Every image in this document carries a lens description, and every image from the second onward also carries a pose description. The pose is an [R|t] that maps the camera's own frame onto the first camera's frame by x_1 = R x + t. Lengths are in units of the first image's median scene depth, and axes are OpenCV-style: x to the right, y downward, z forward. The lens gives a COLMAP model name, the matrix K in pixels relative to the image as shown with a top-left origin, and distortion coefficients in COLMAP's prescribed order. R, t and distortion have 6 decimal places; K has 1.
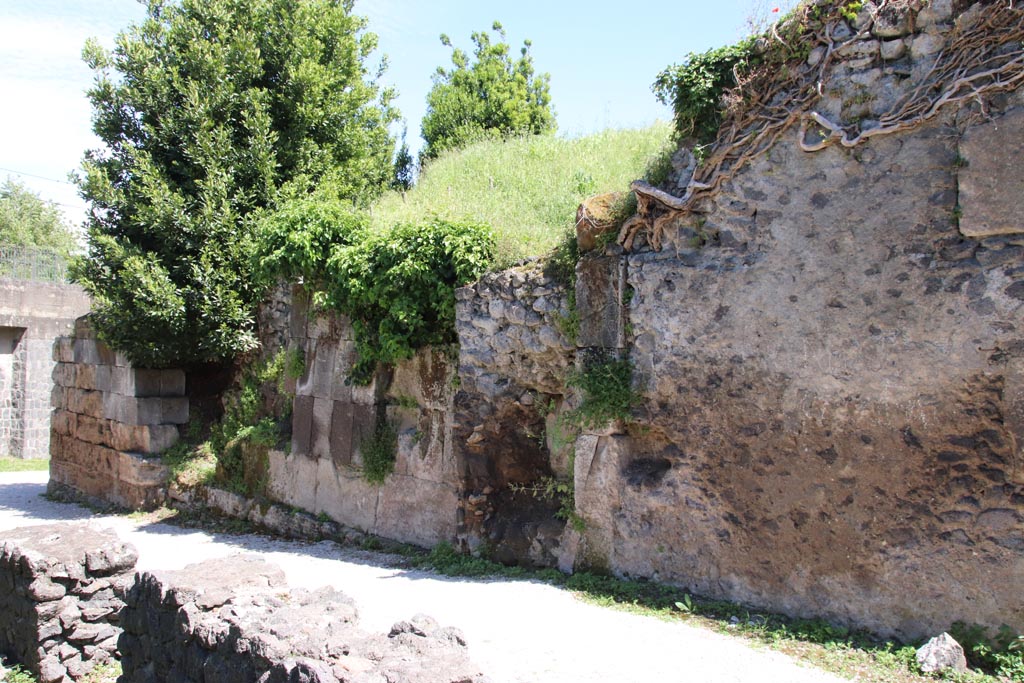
lens RADIAL K [[856.8, 0, 514.8], [0, 856.8, 340.8], [0, 0, 1]] dist [-0.057979, 0.001411]
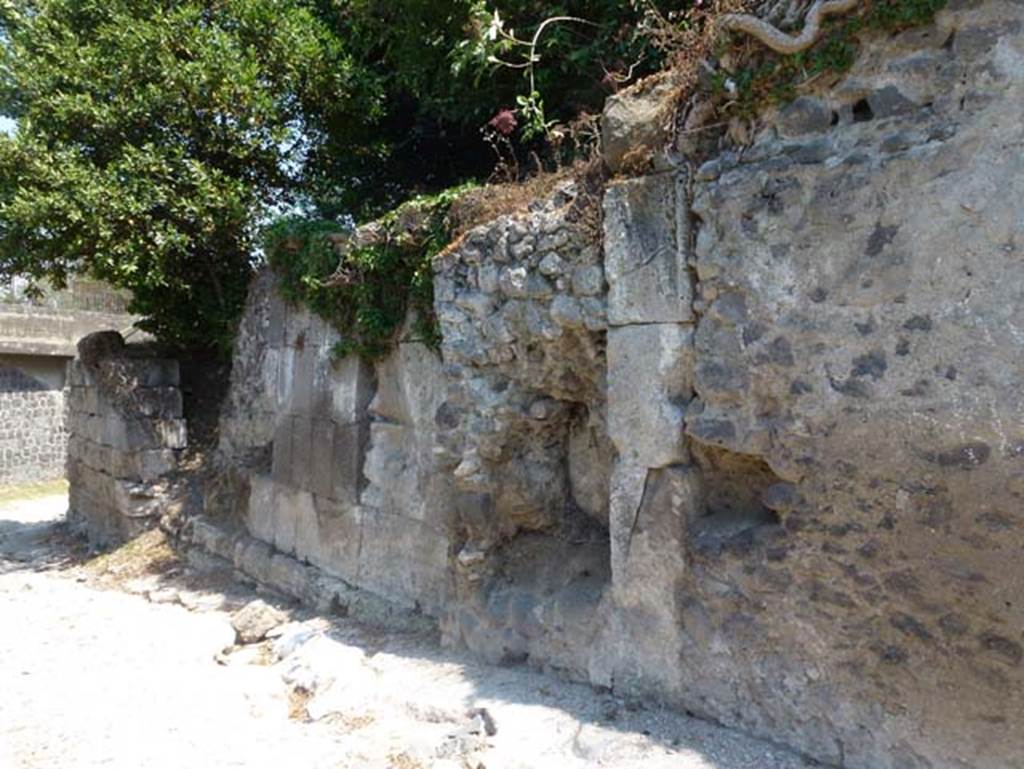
lens RADIAL K [[803.8, 0, 507.8], [0, 803.8, 383.4], [0, 0, 1]] dist [-0.000112, 0.002759]
pose [[0.998042, -0.026583, -0.056623, 0.032332], [0.028366, 0.999120, 0.030912, 0.031193], [0.055752, -0.032458, 0.997917, 0.433286]]
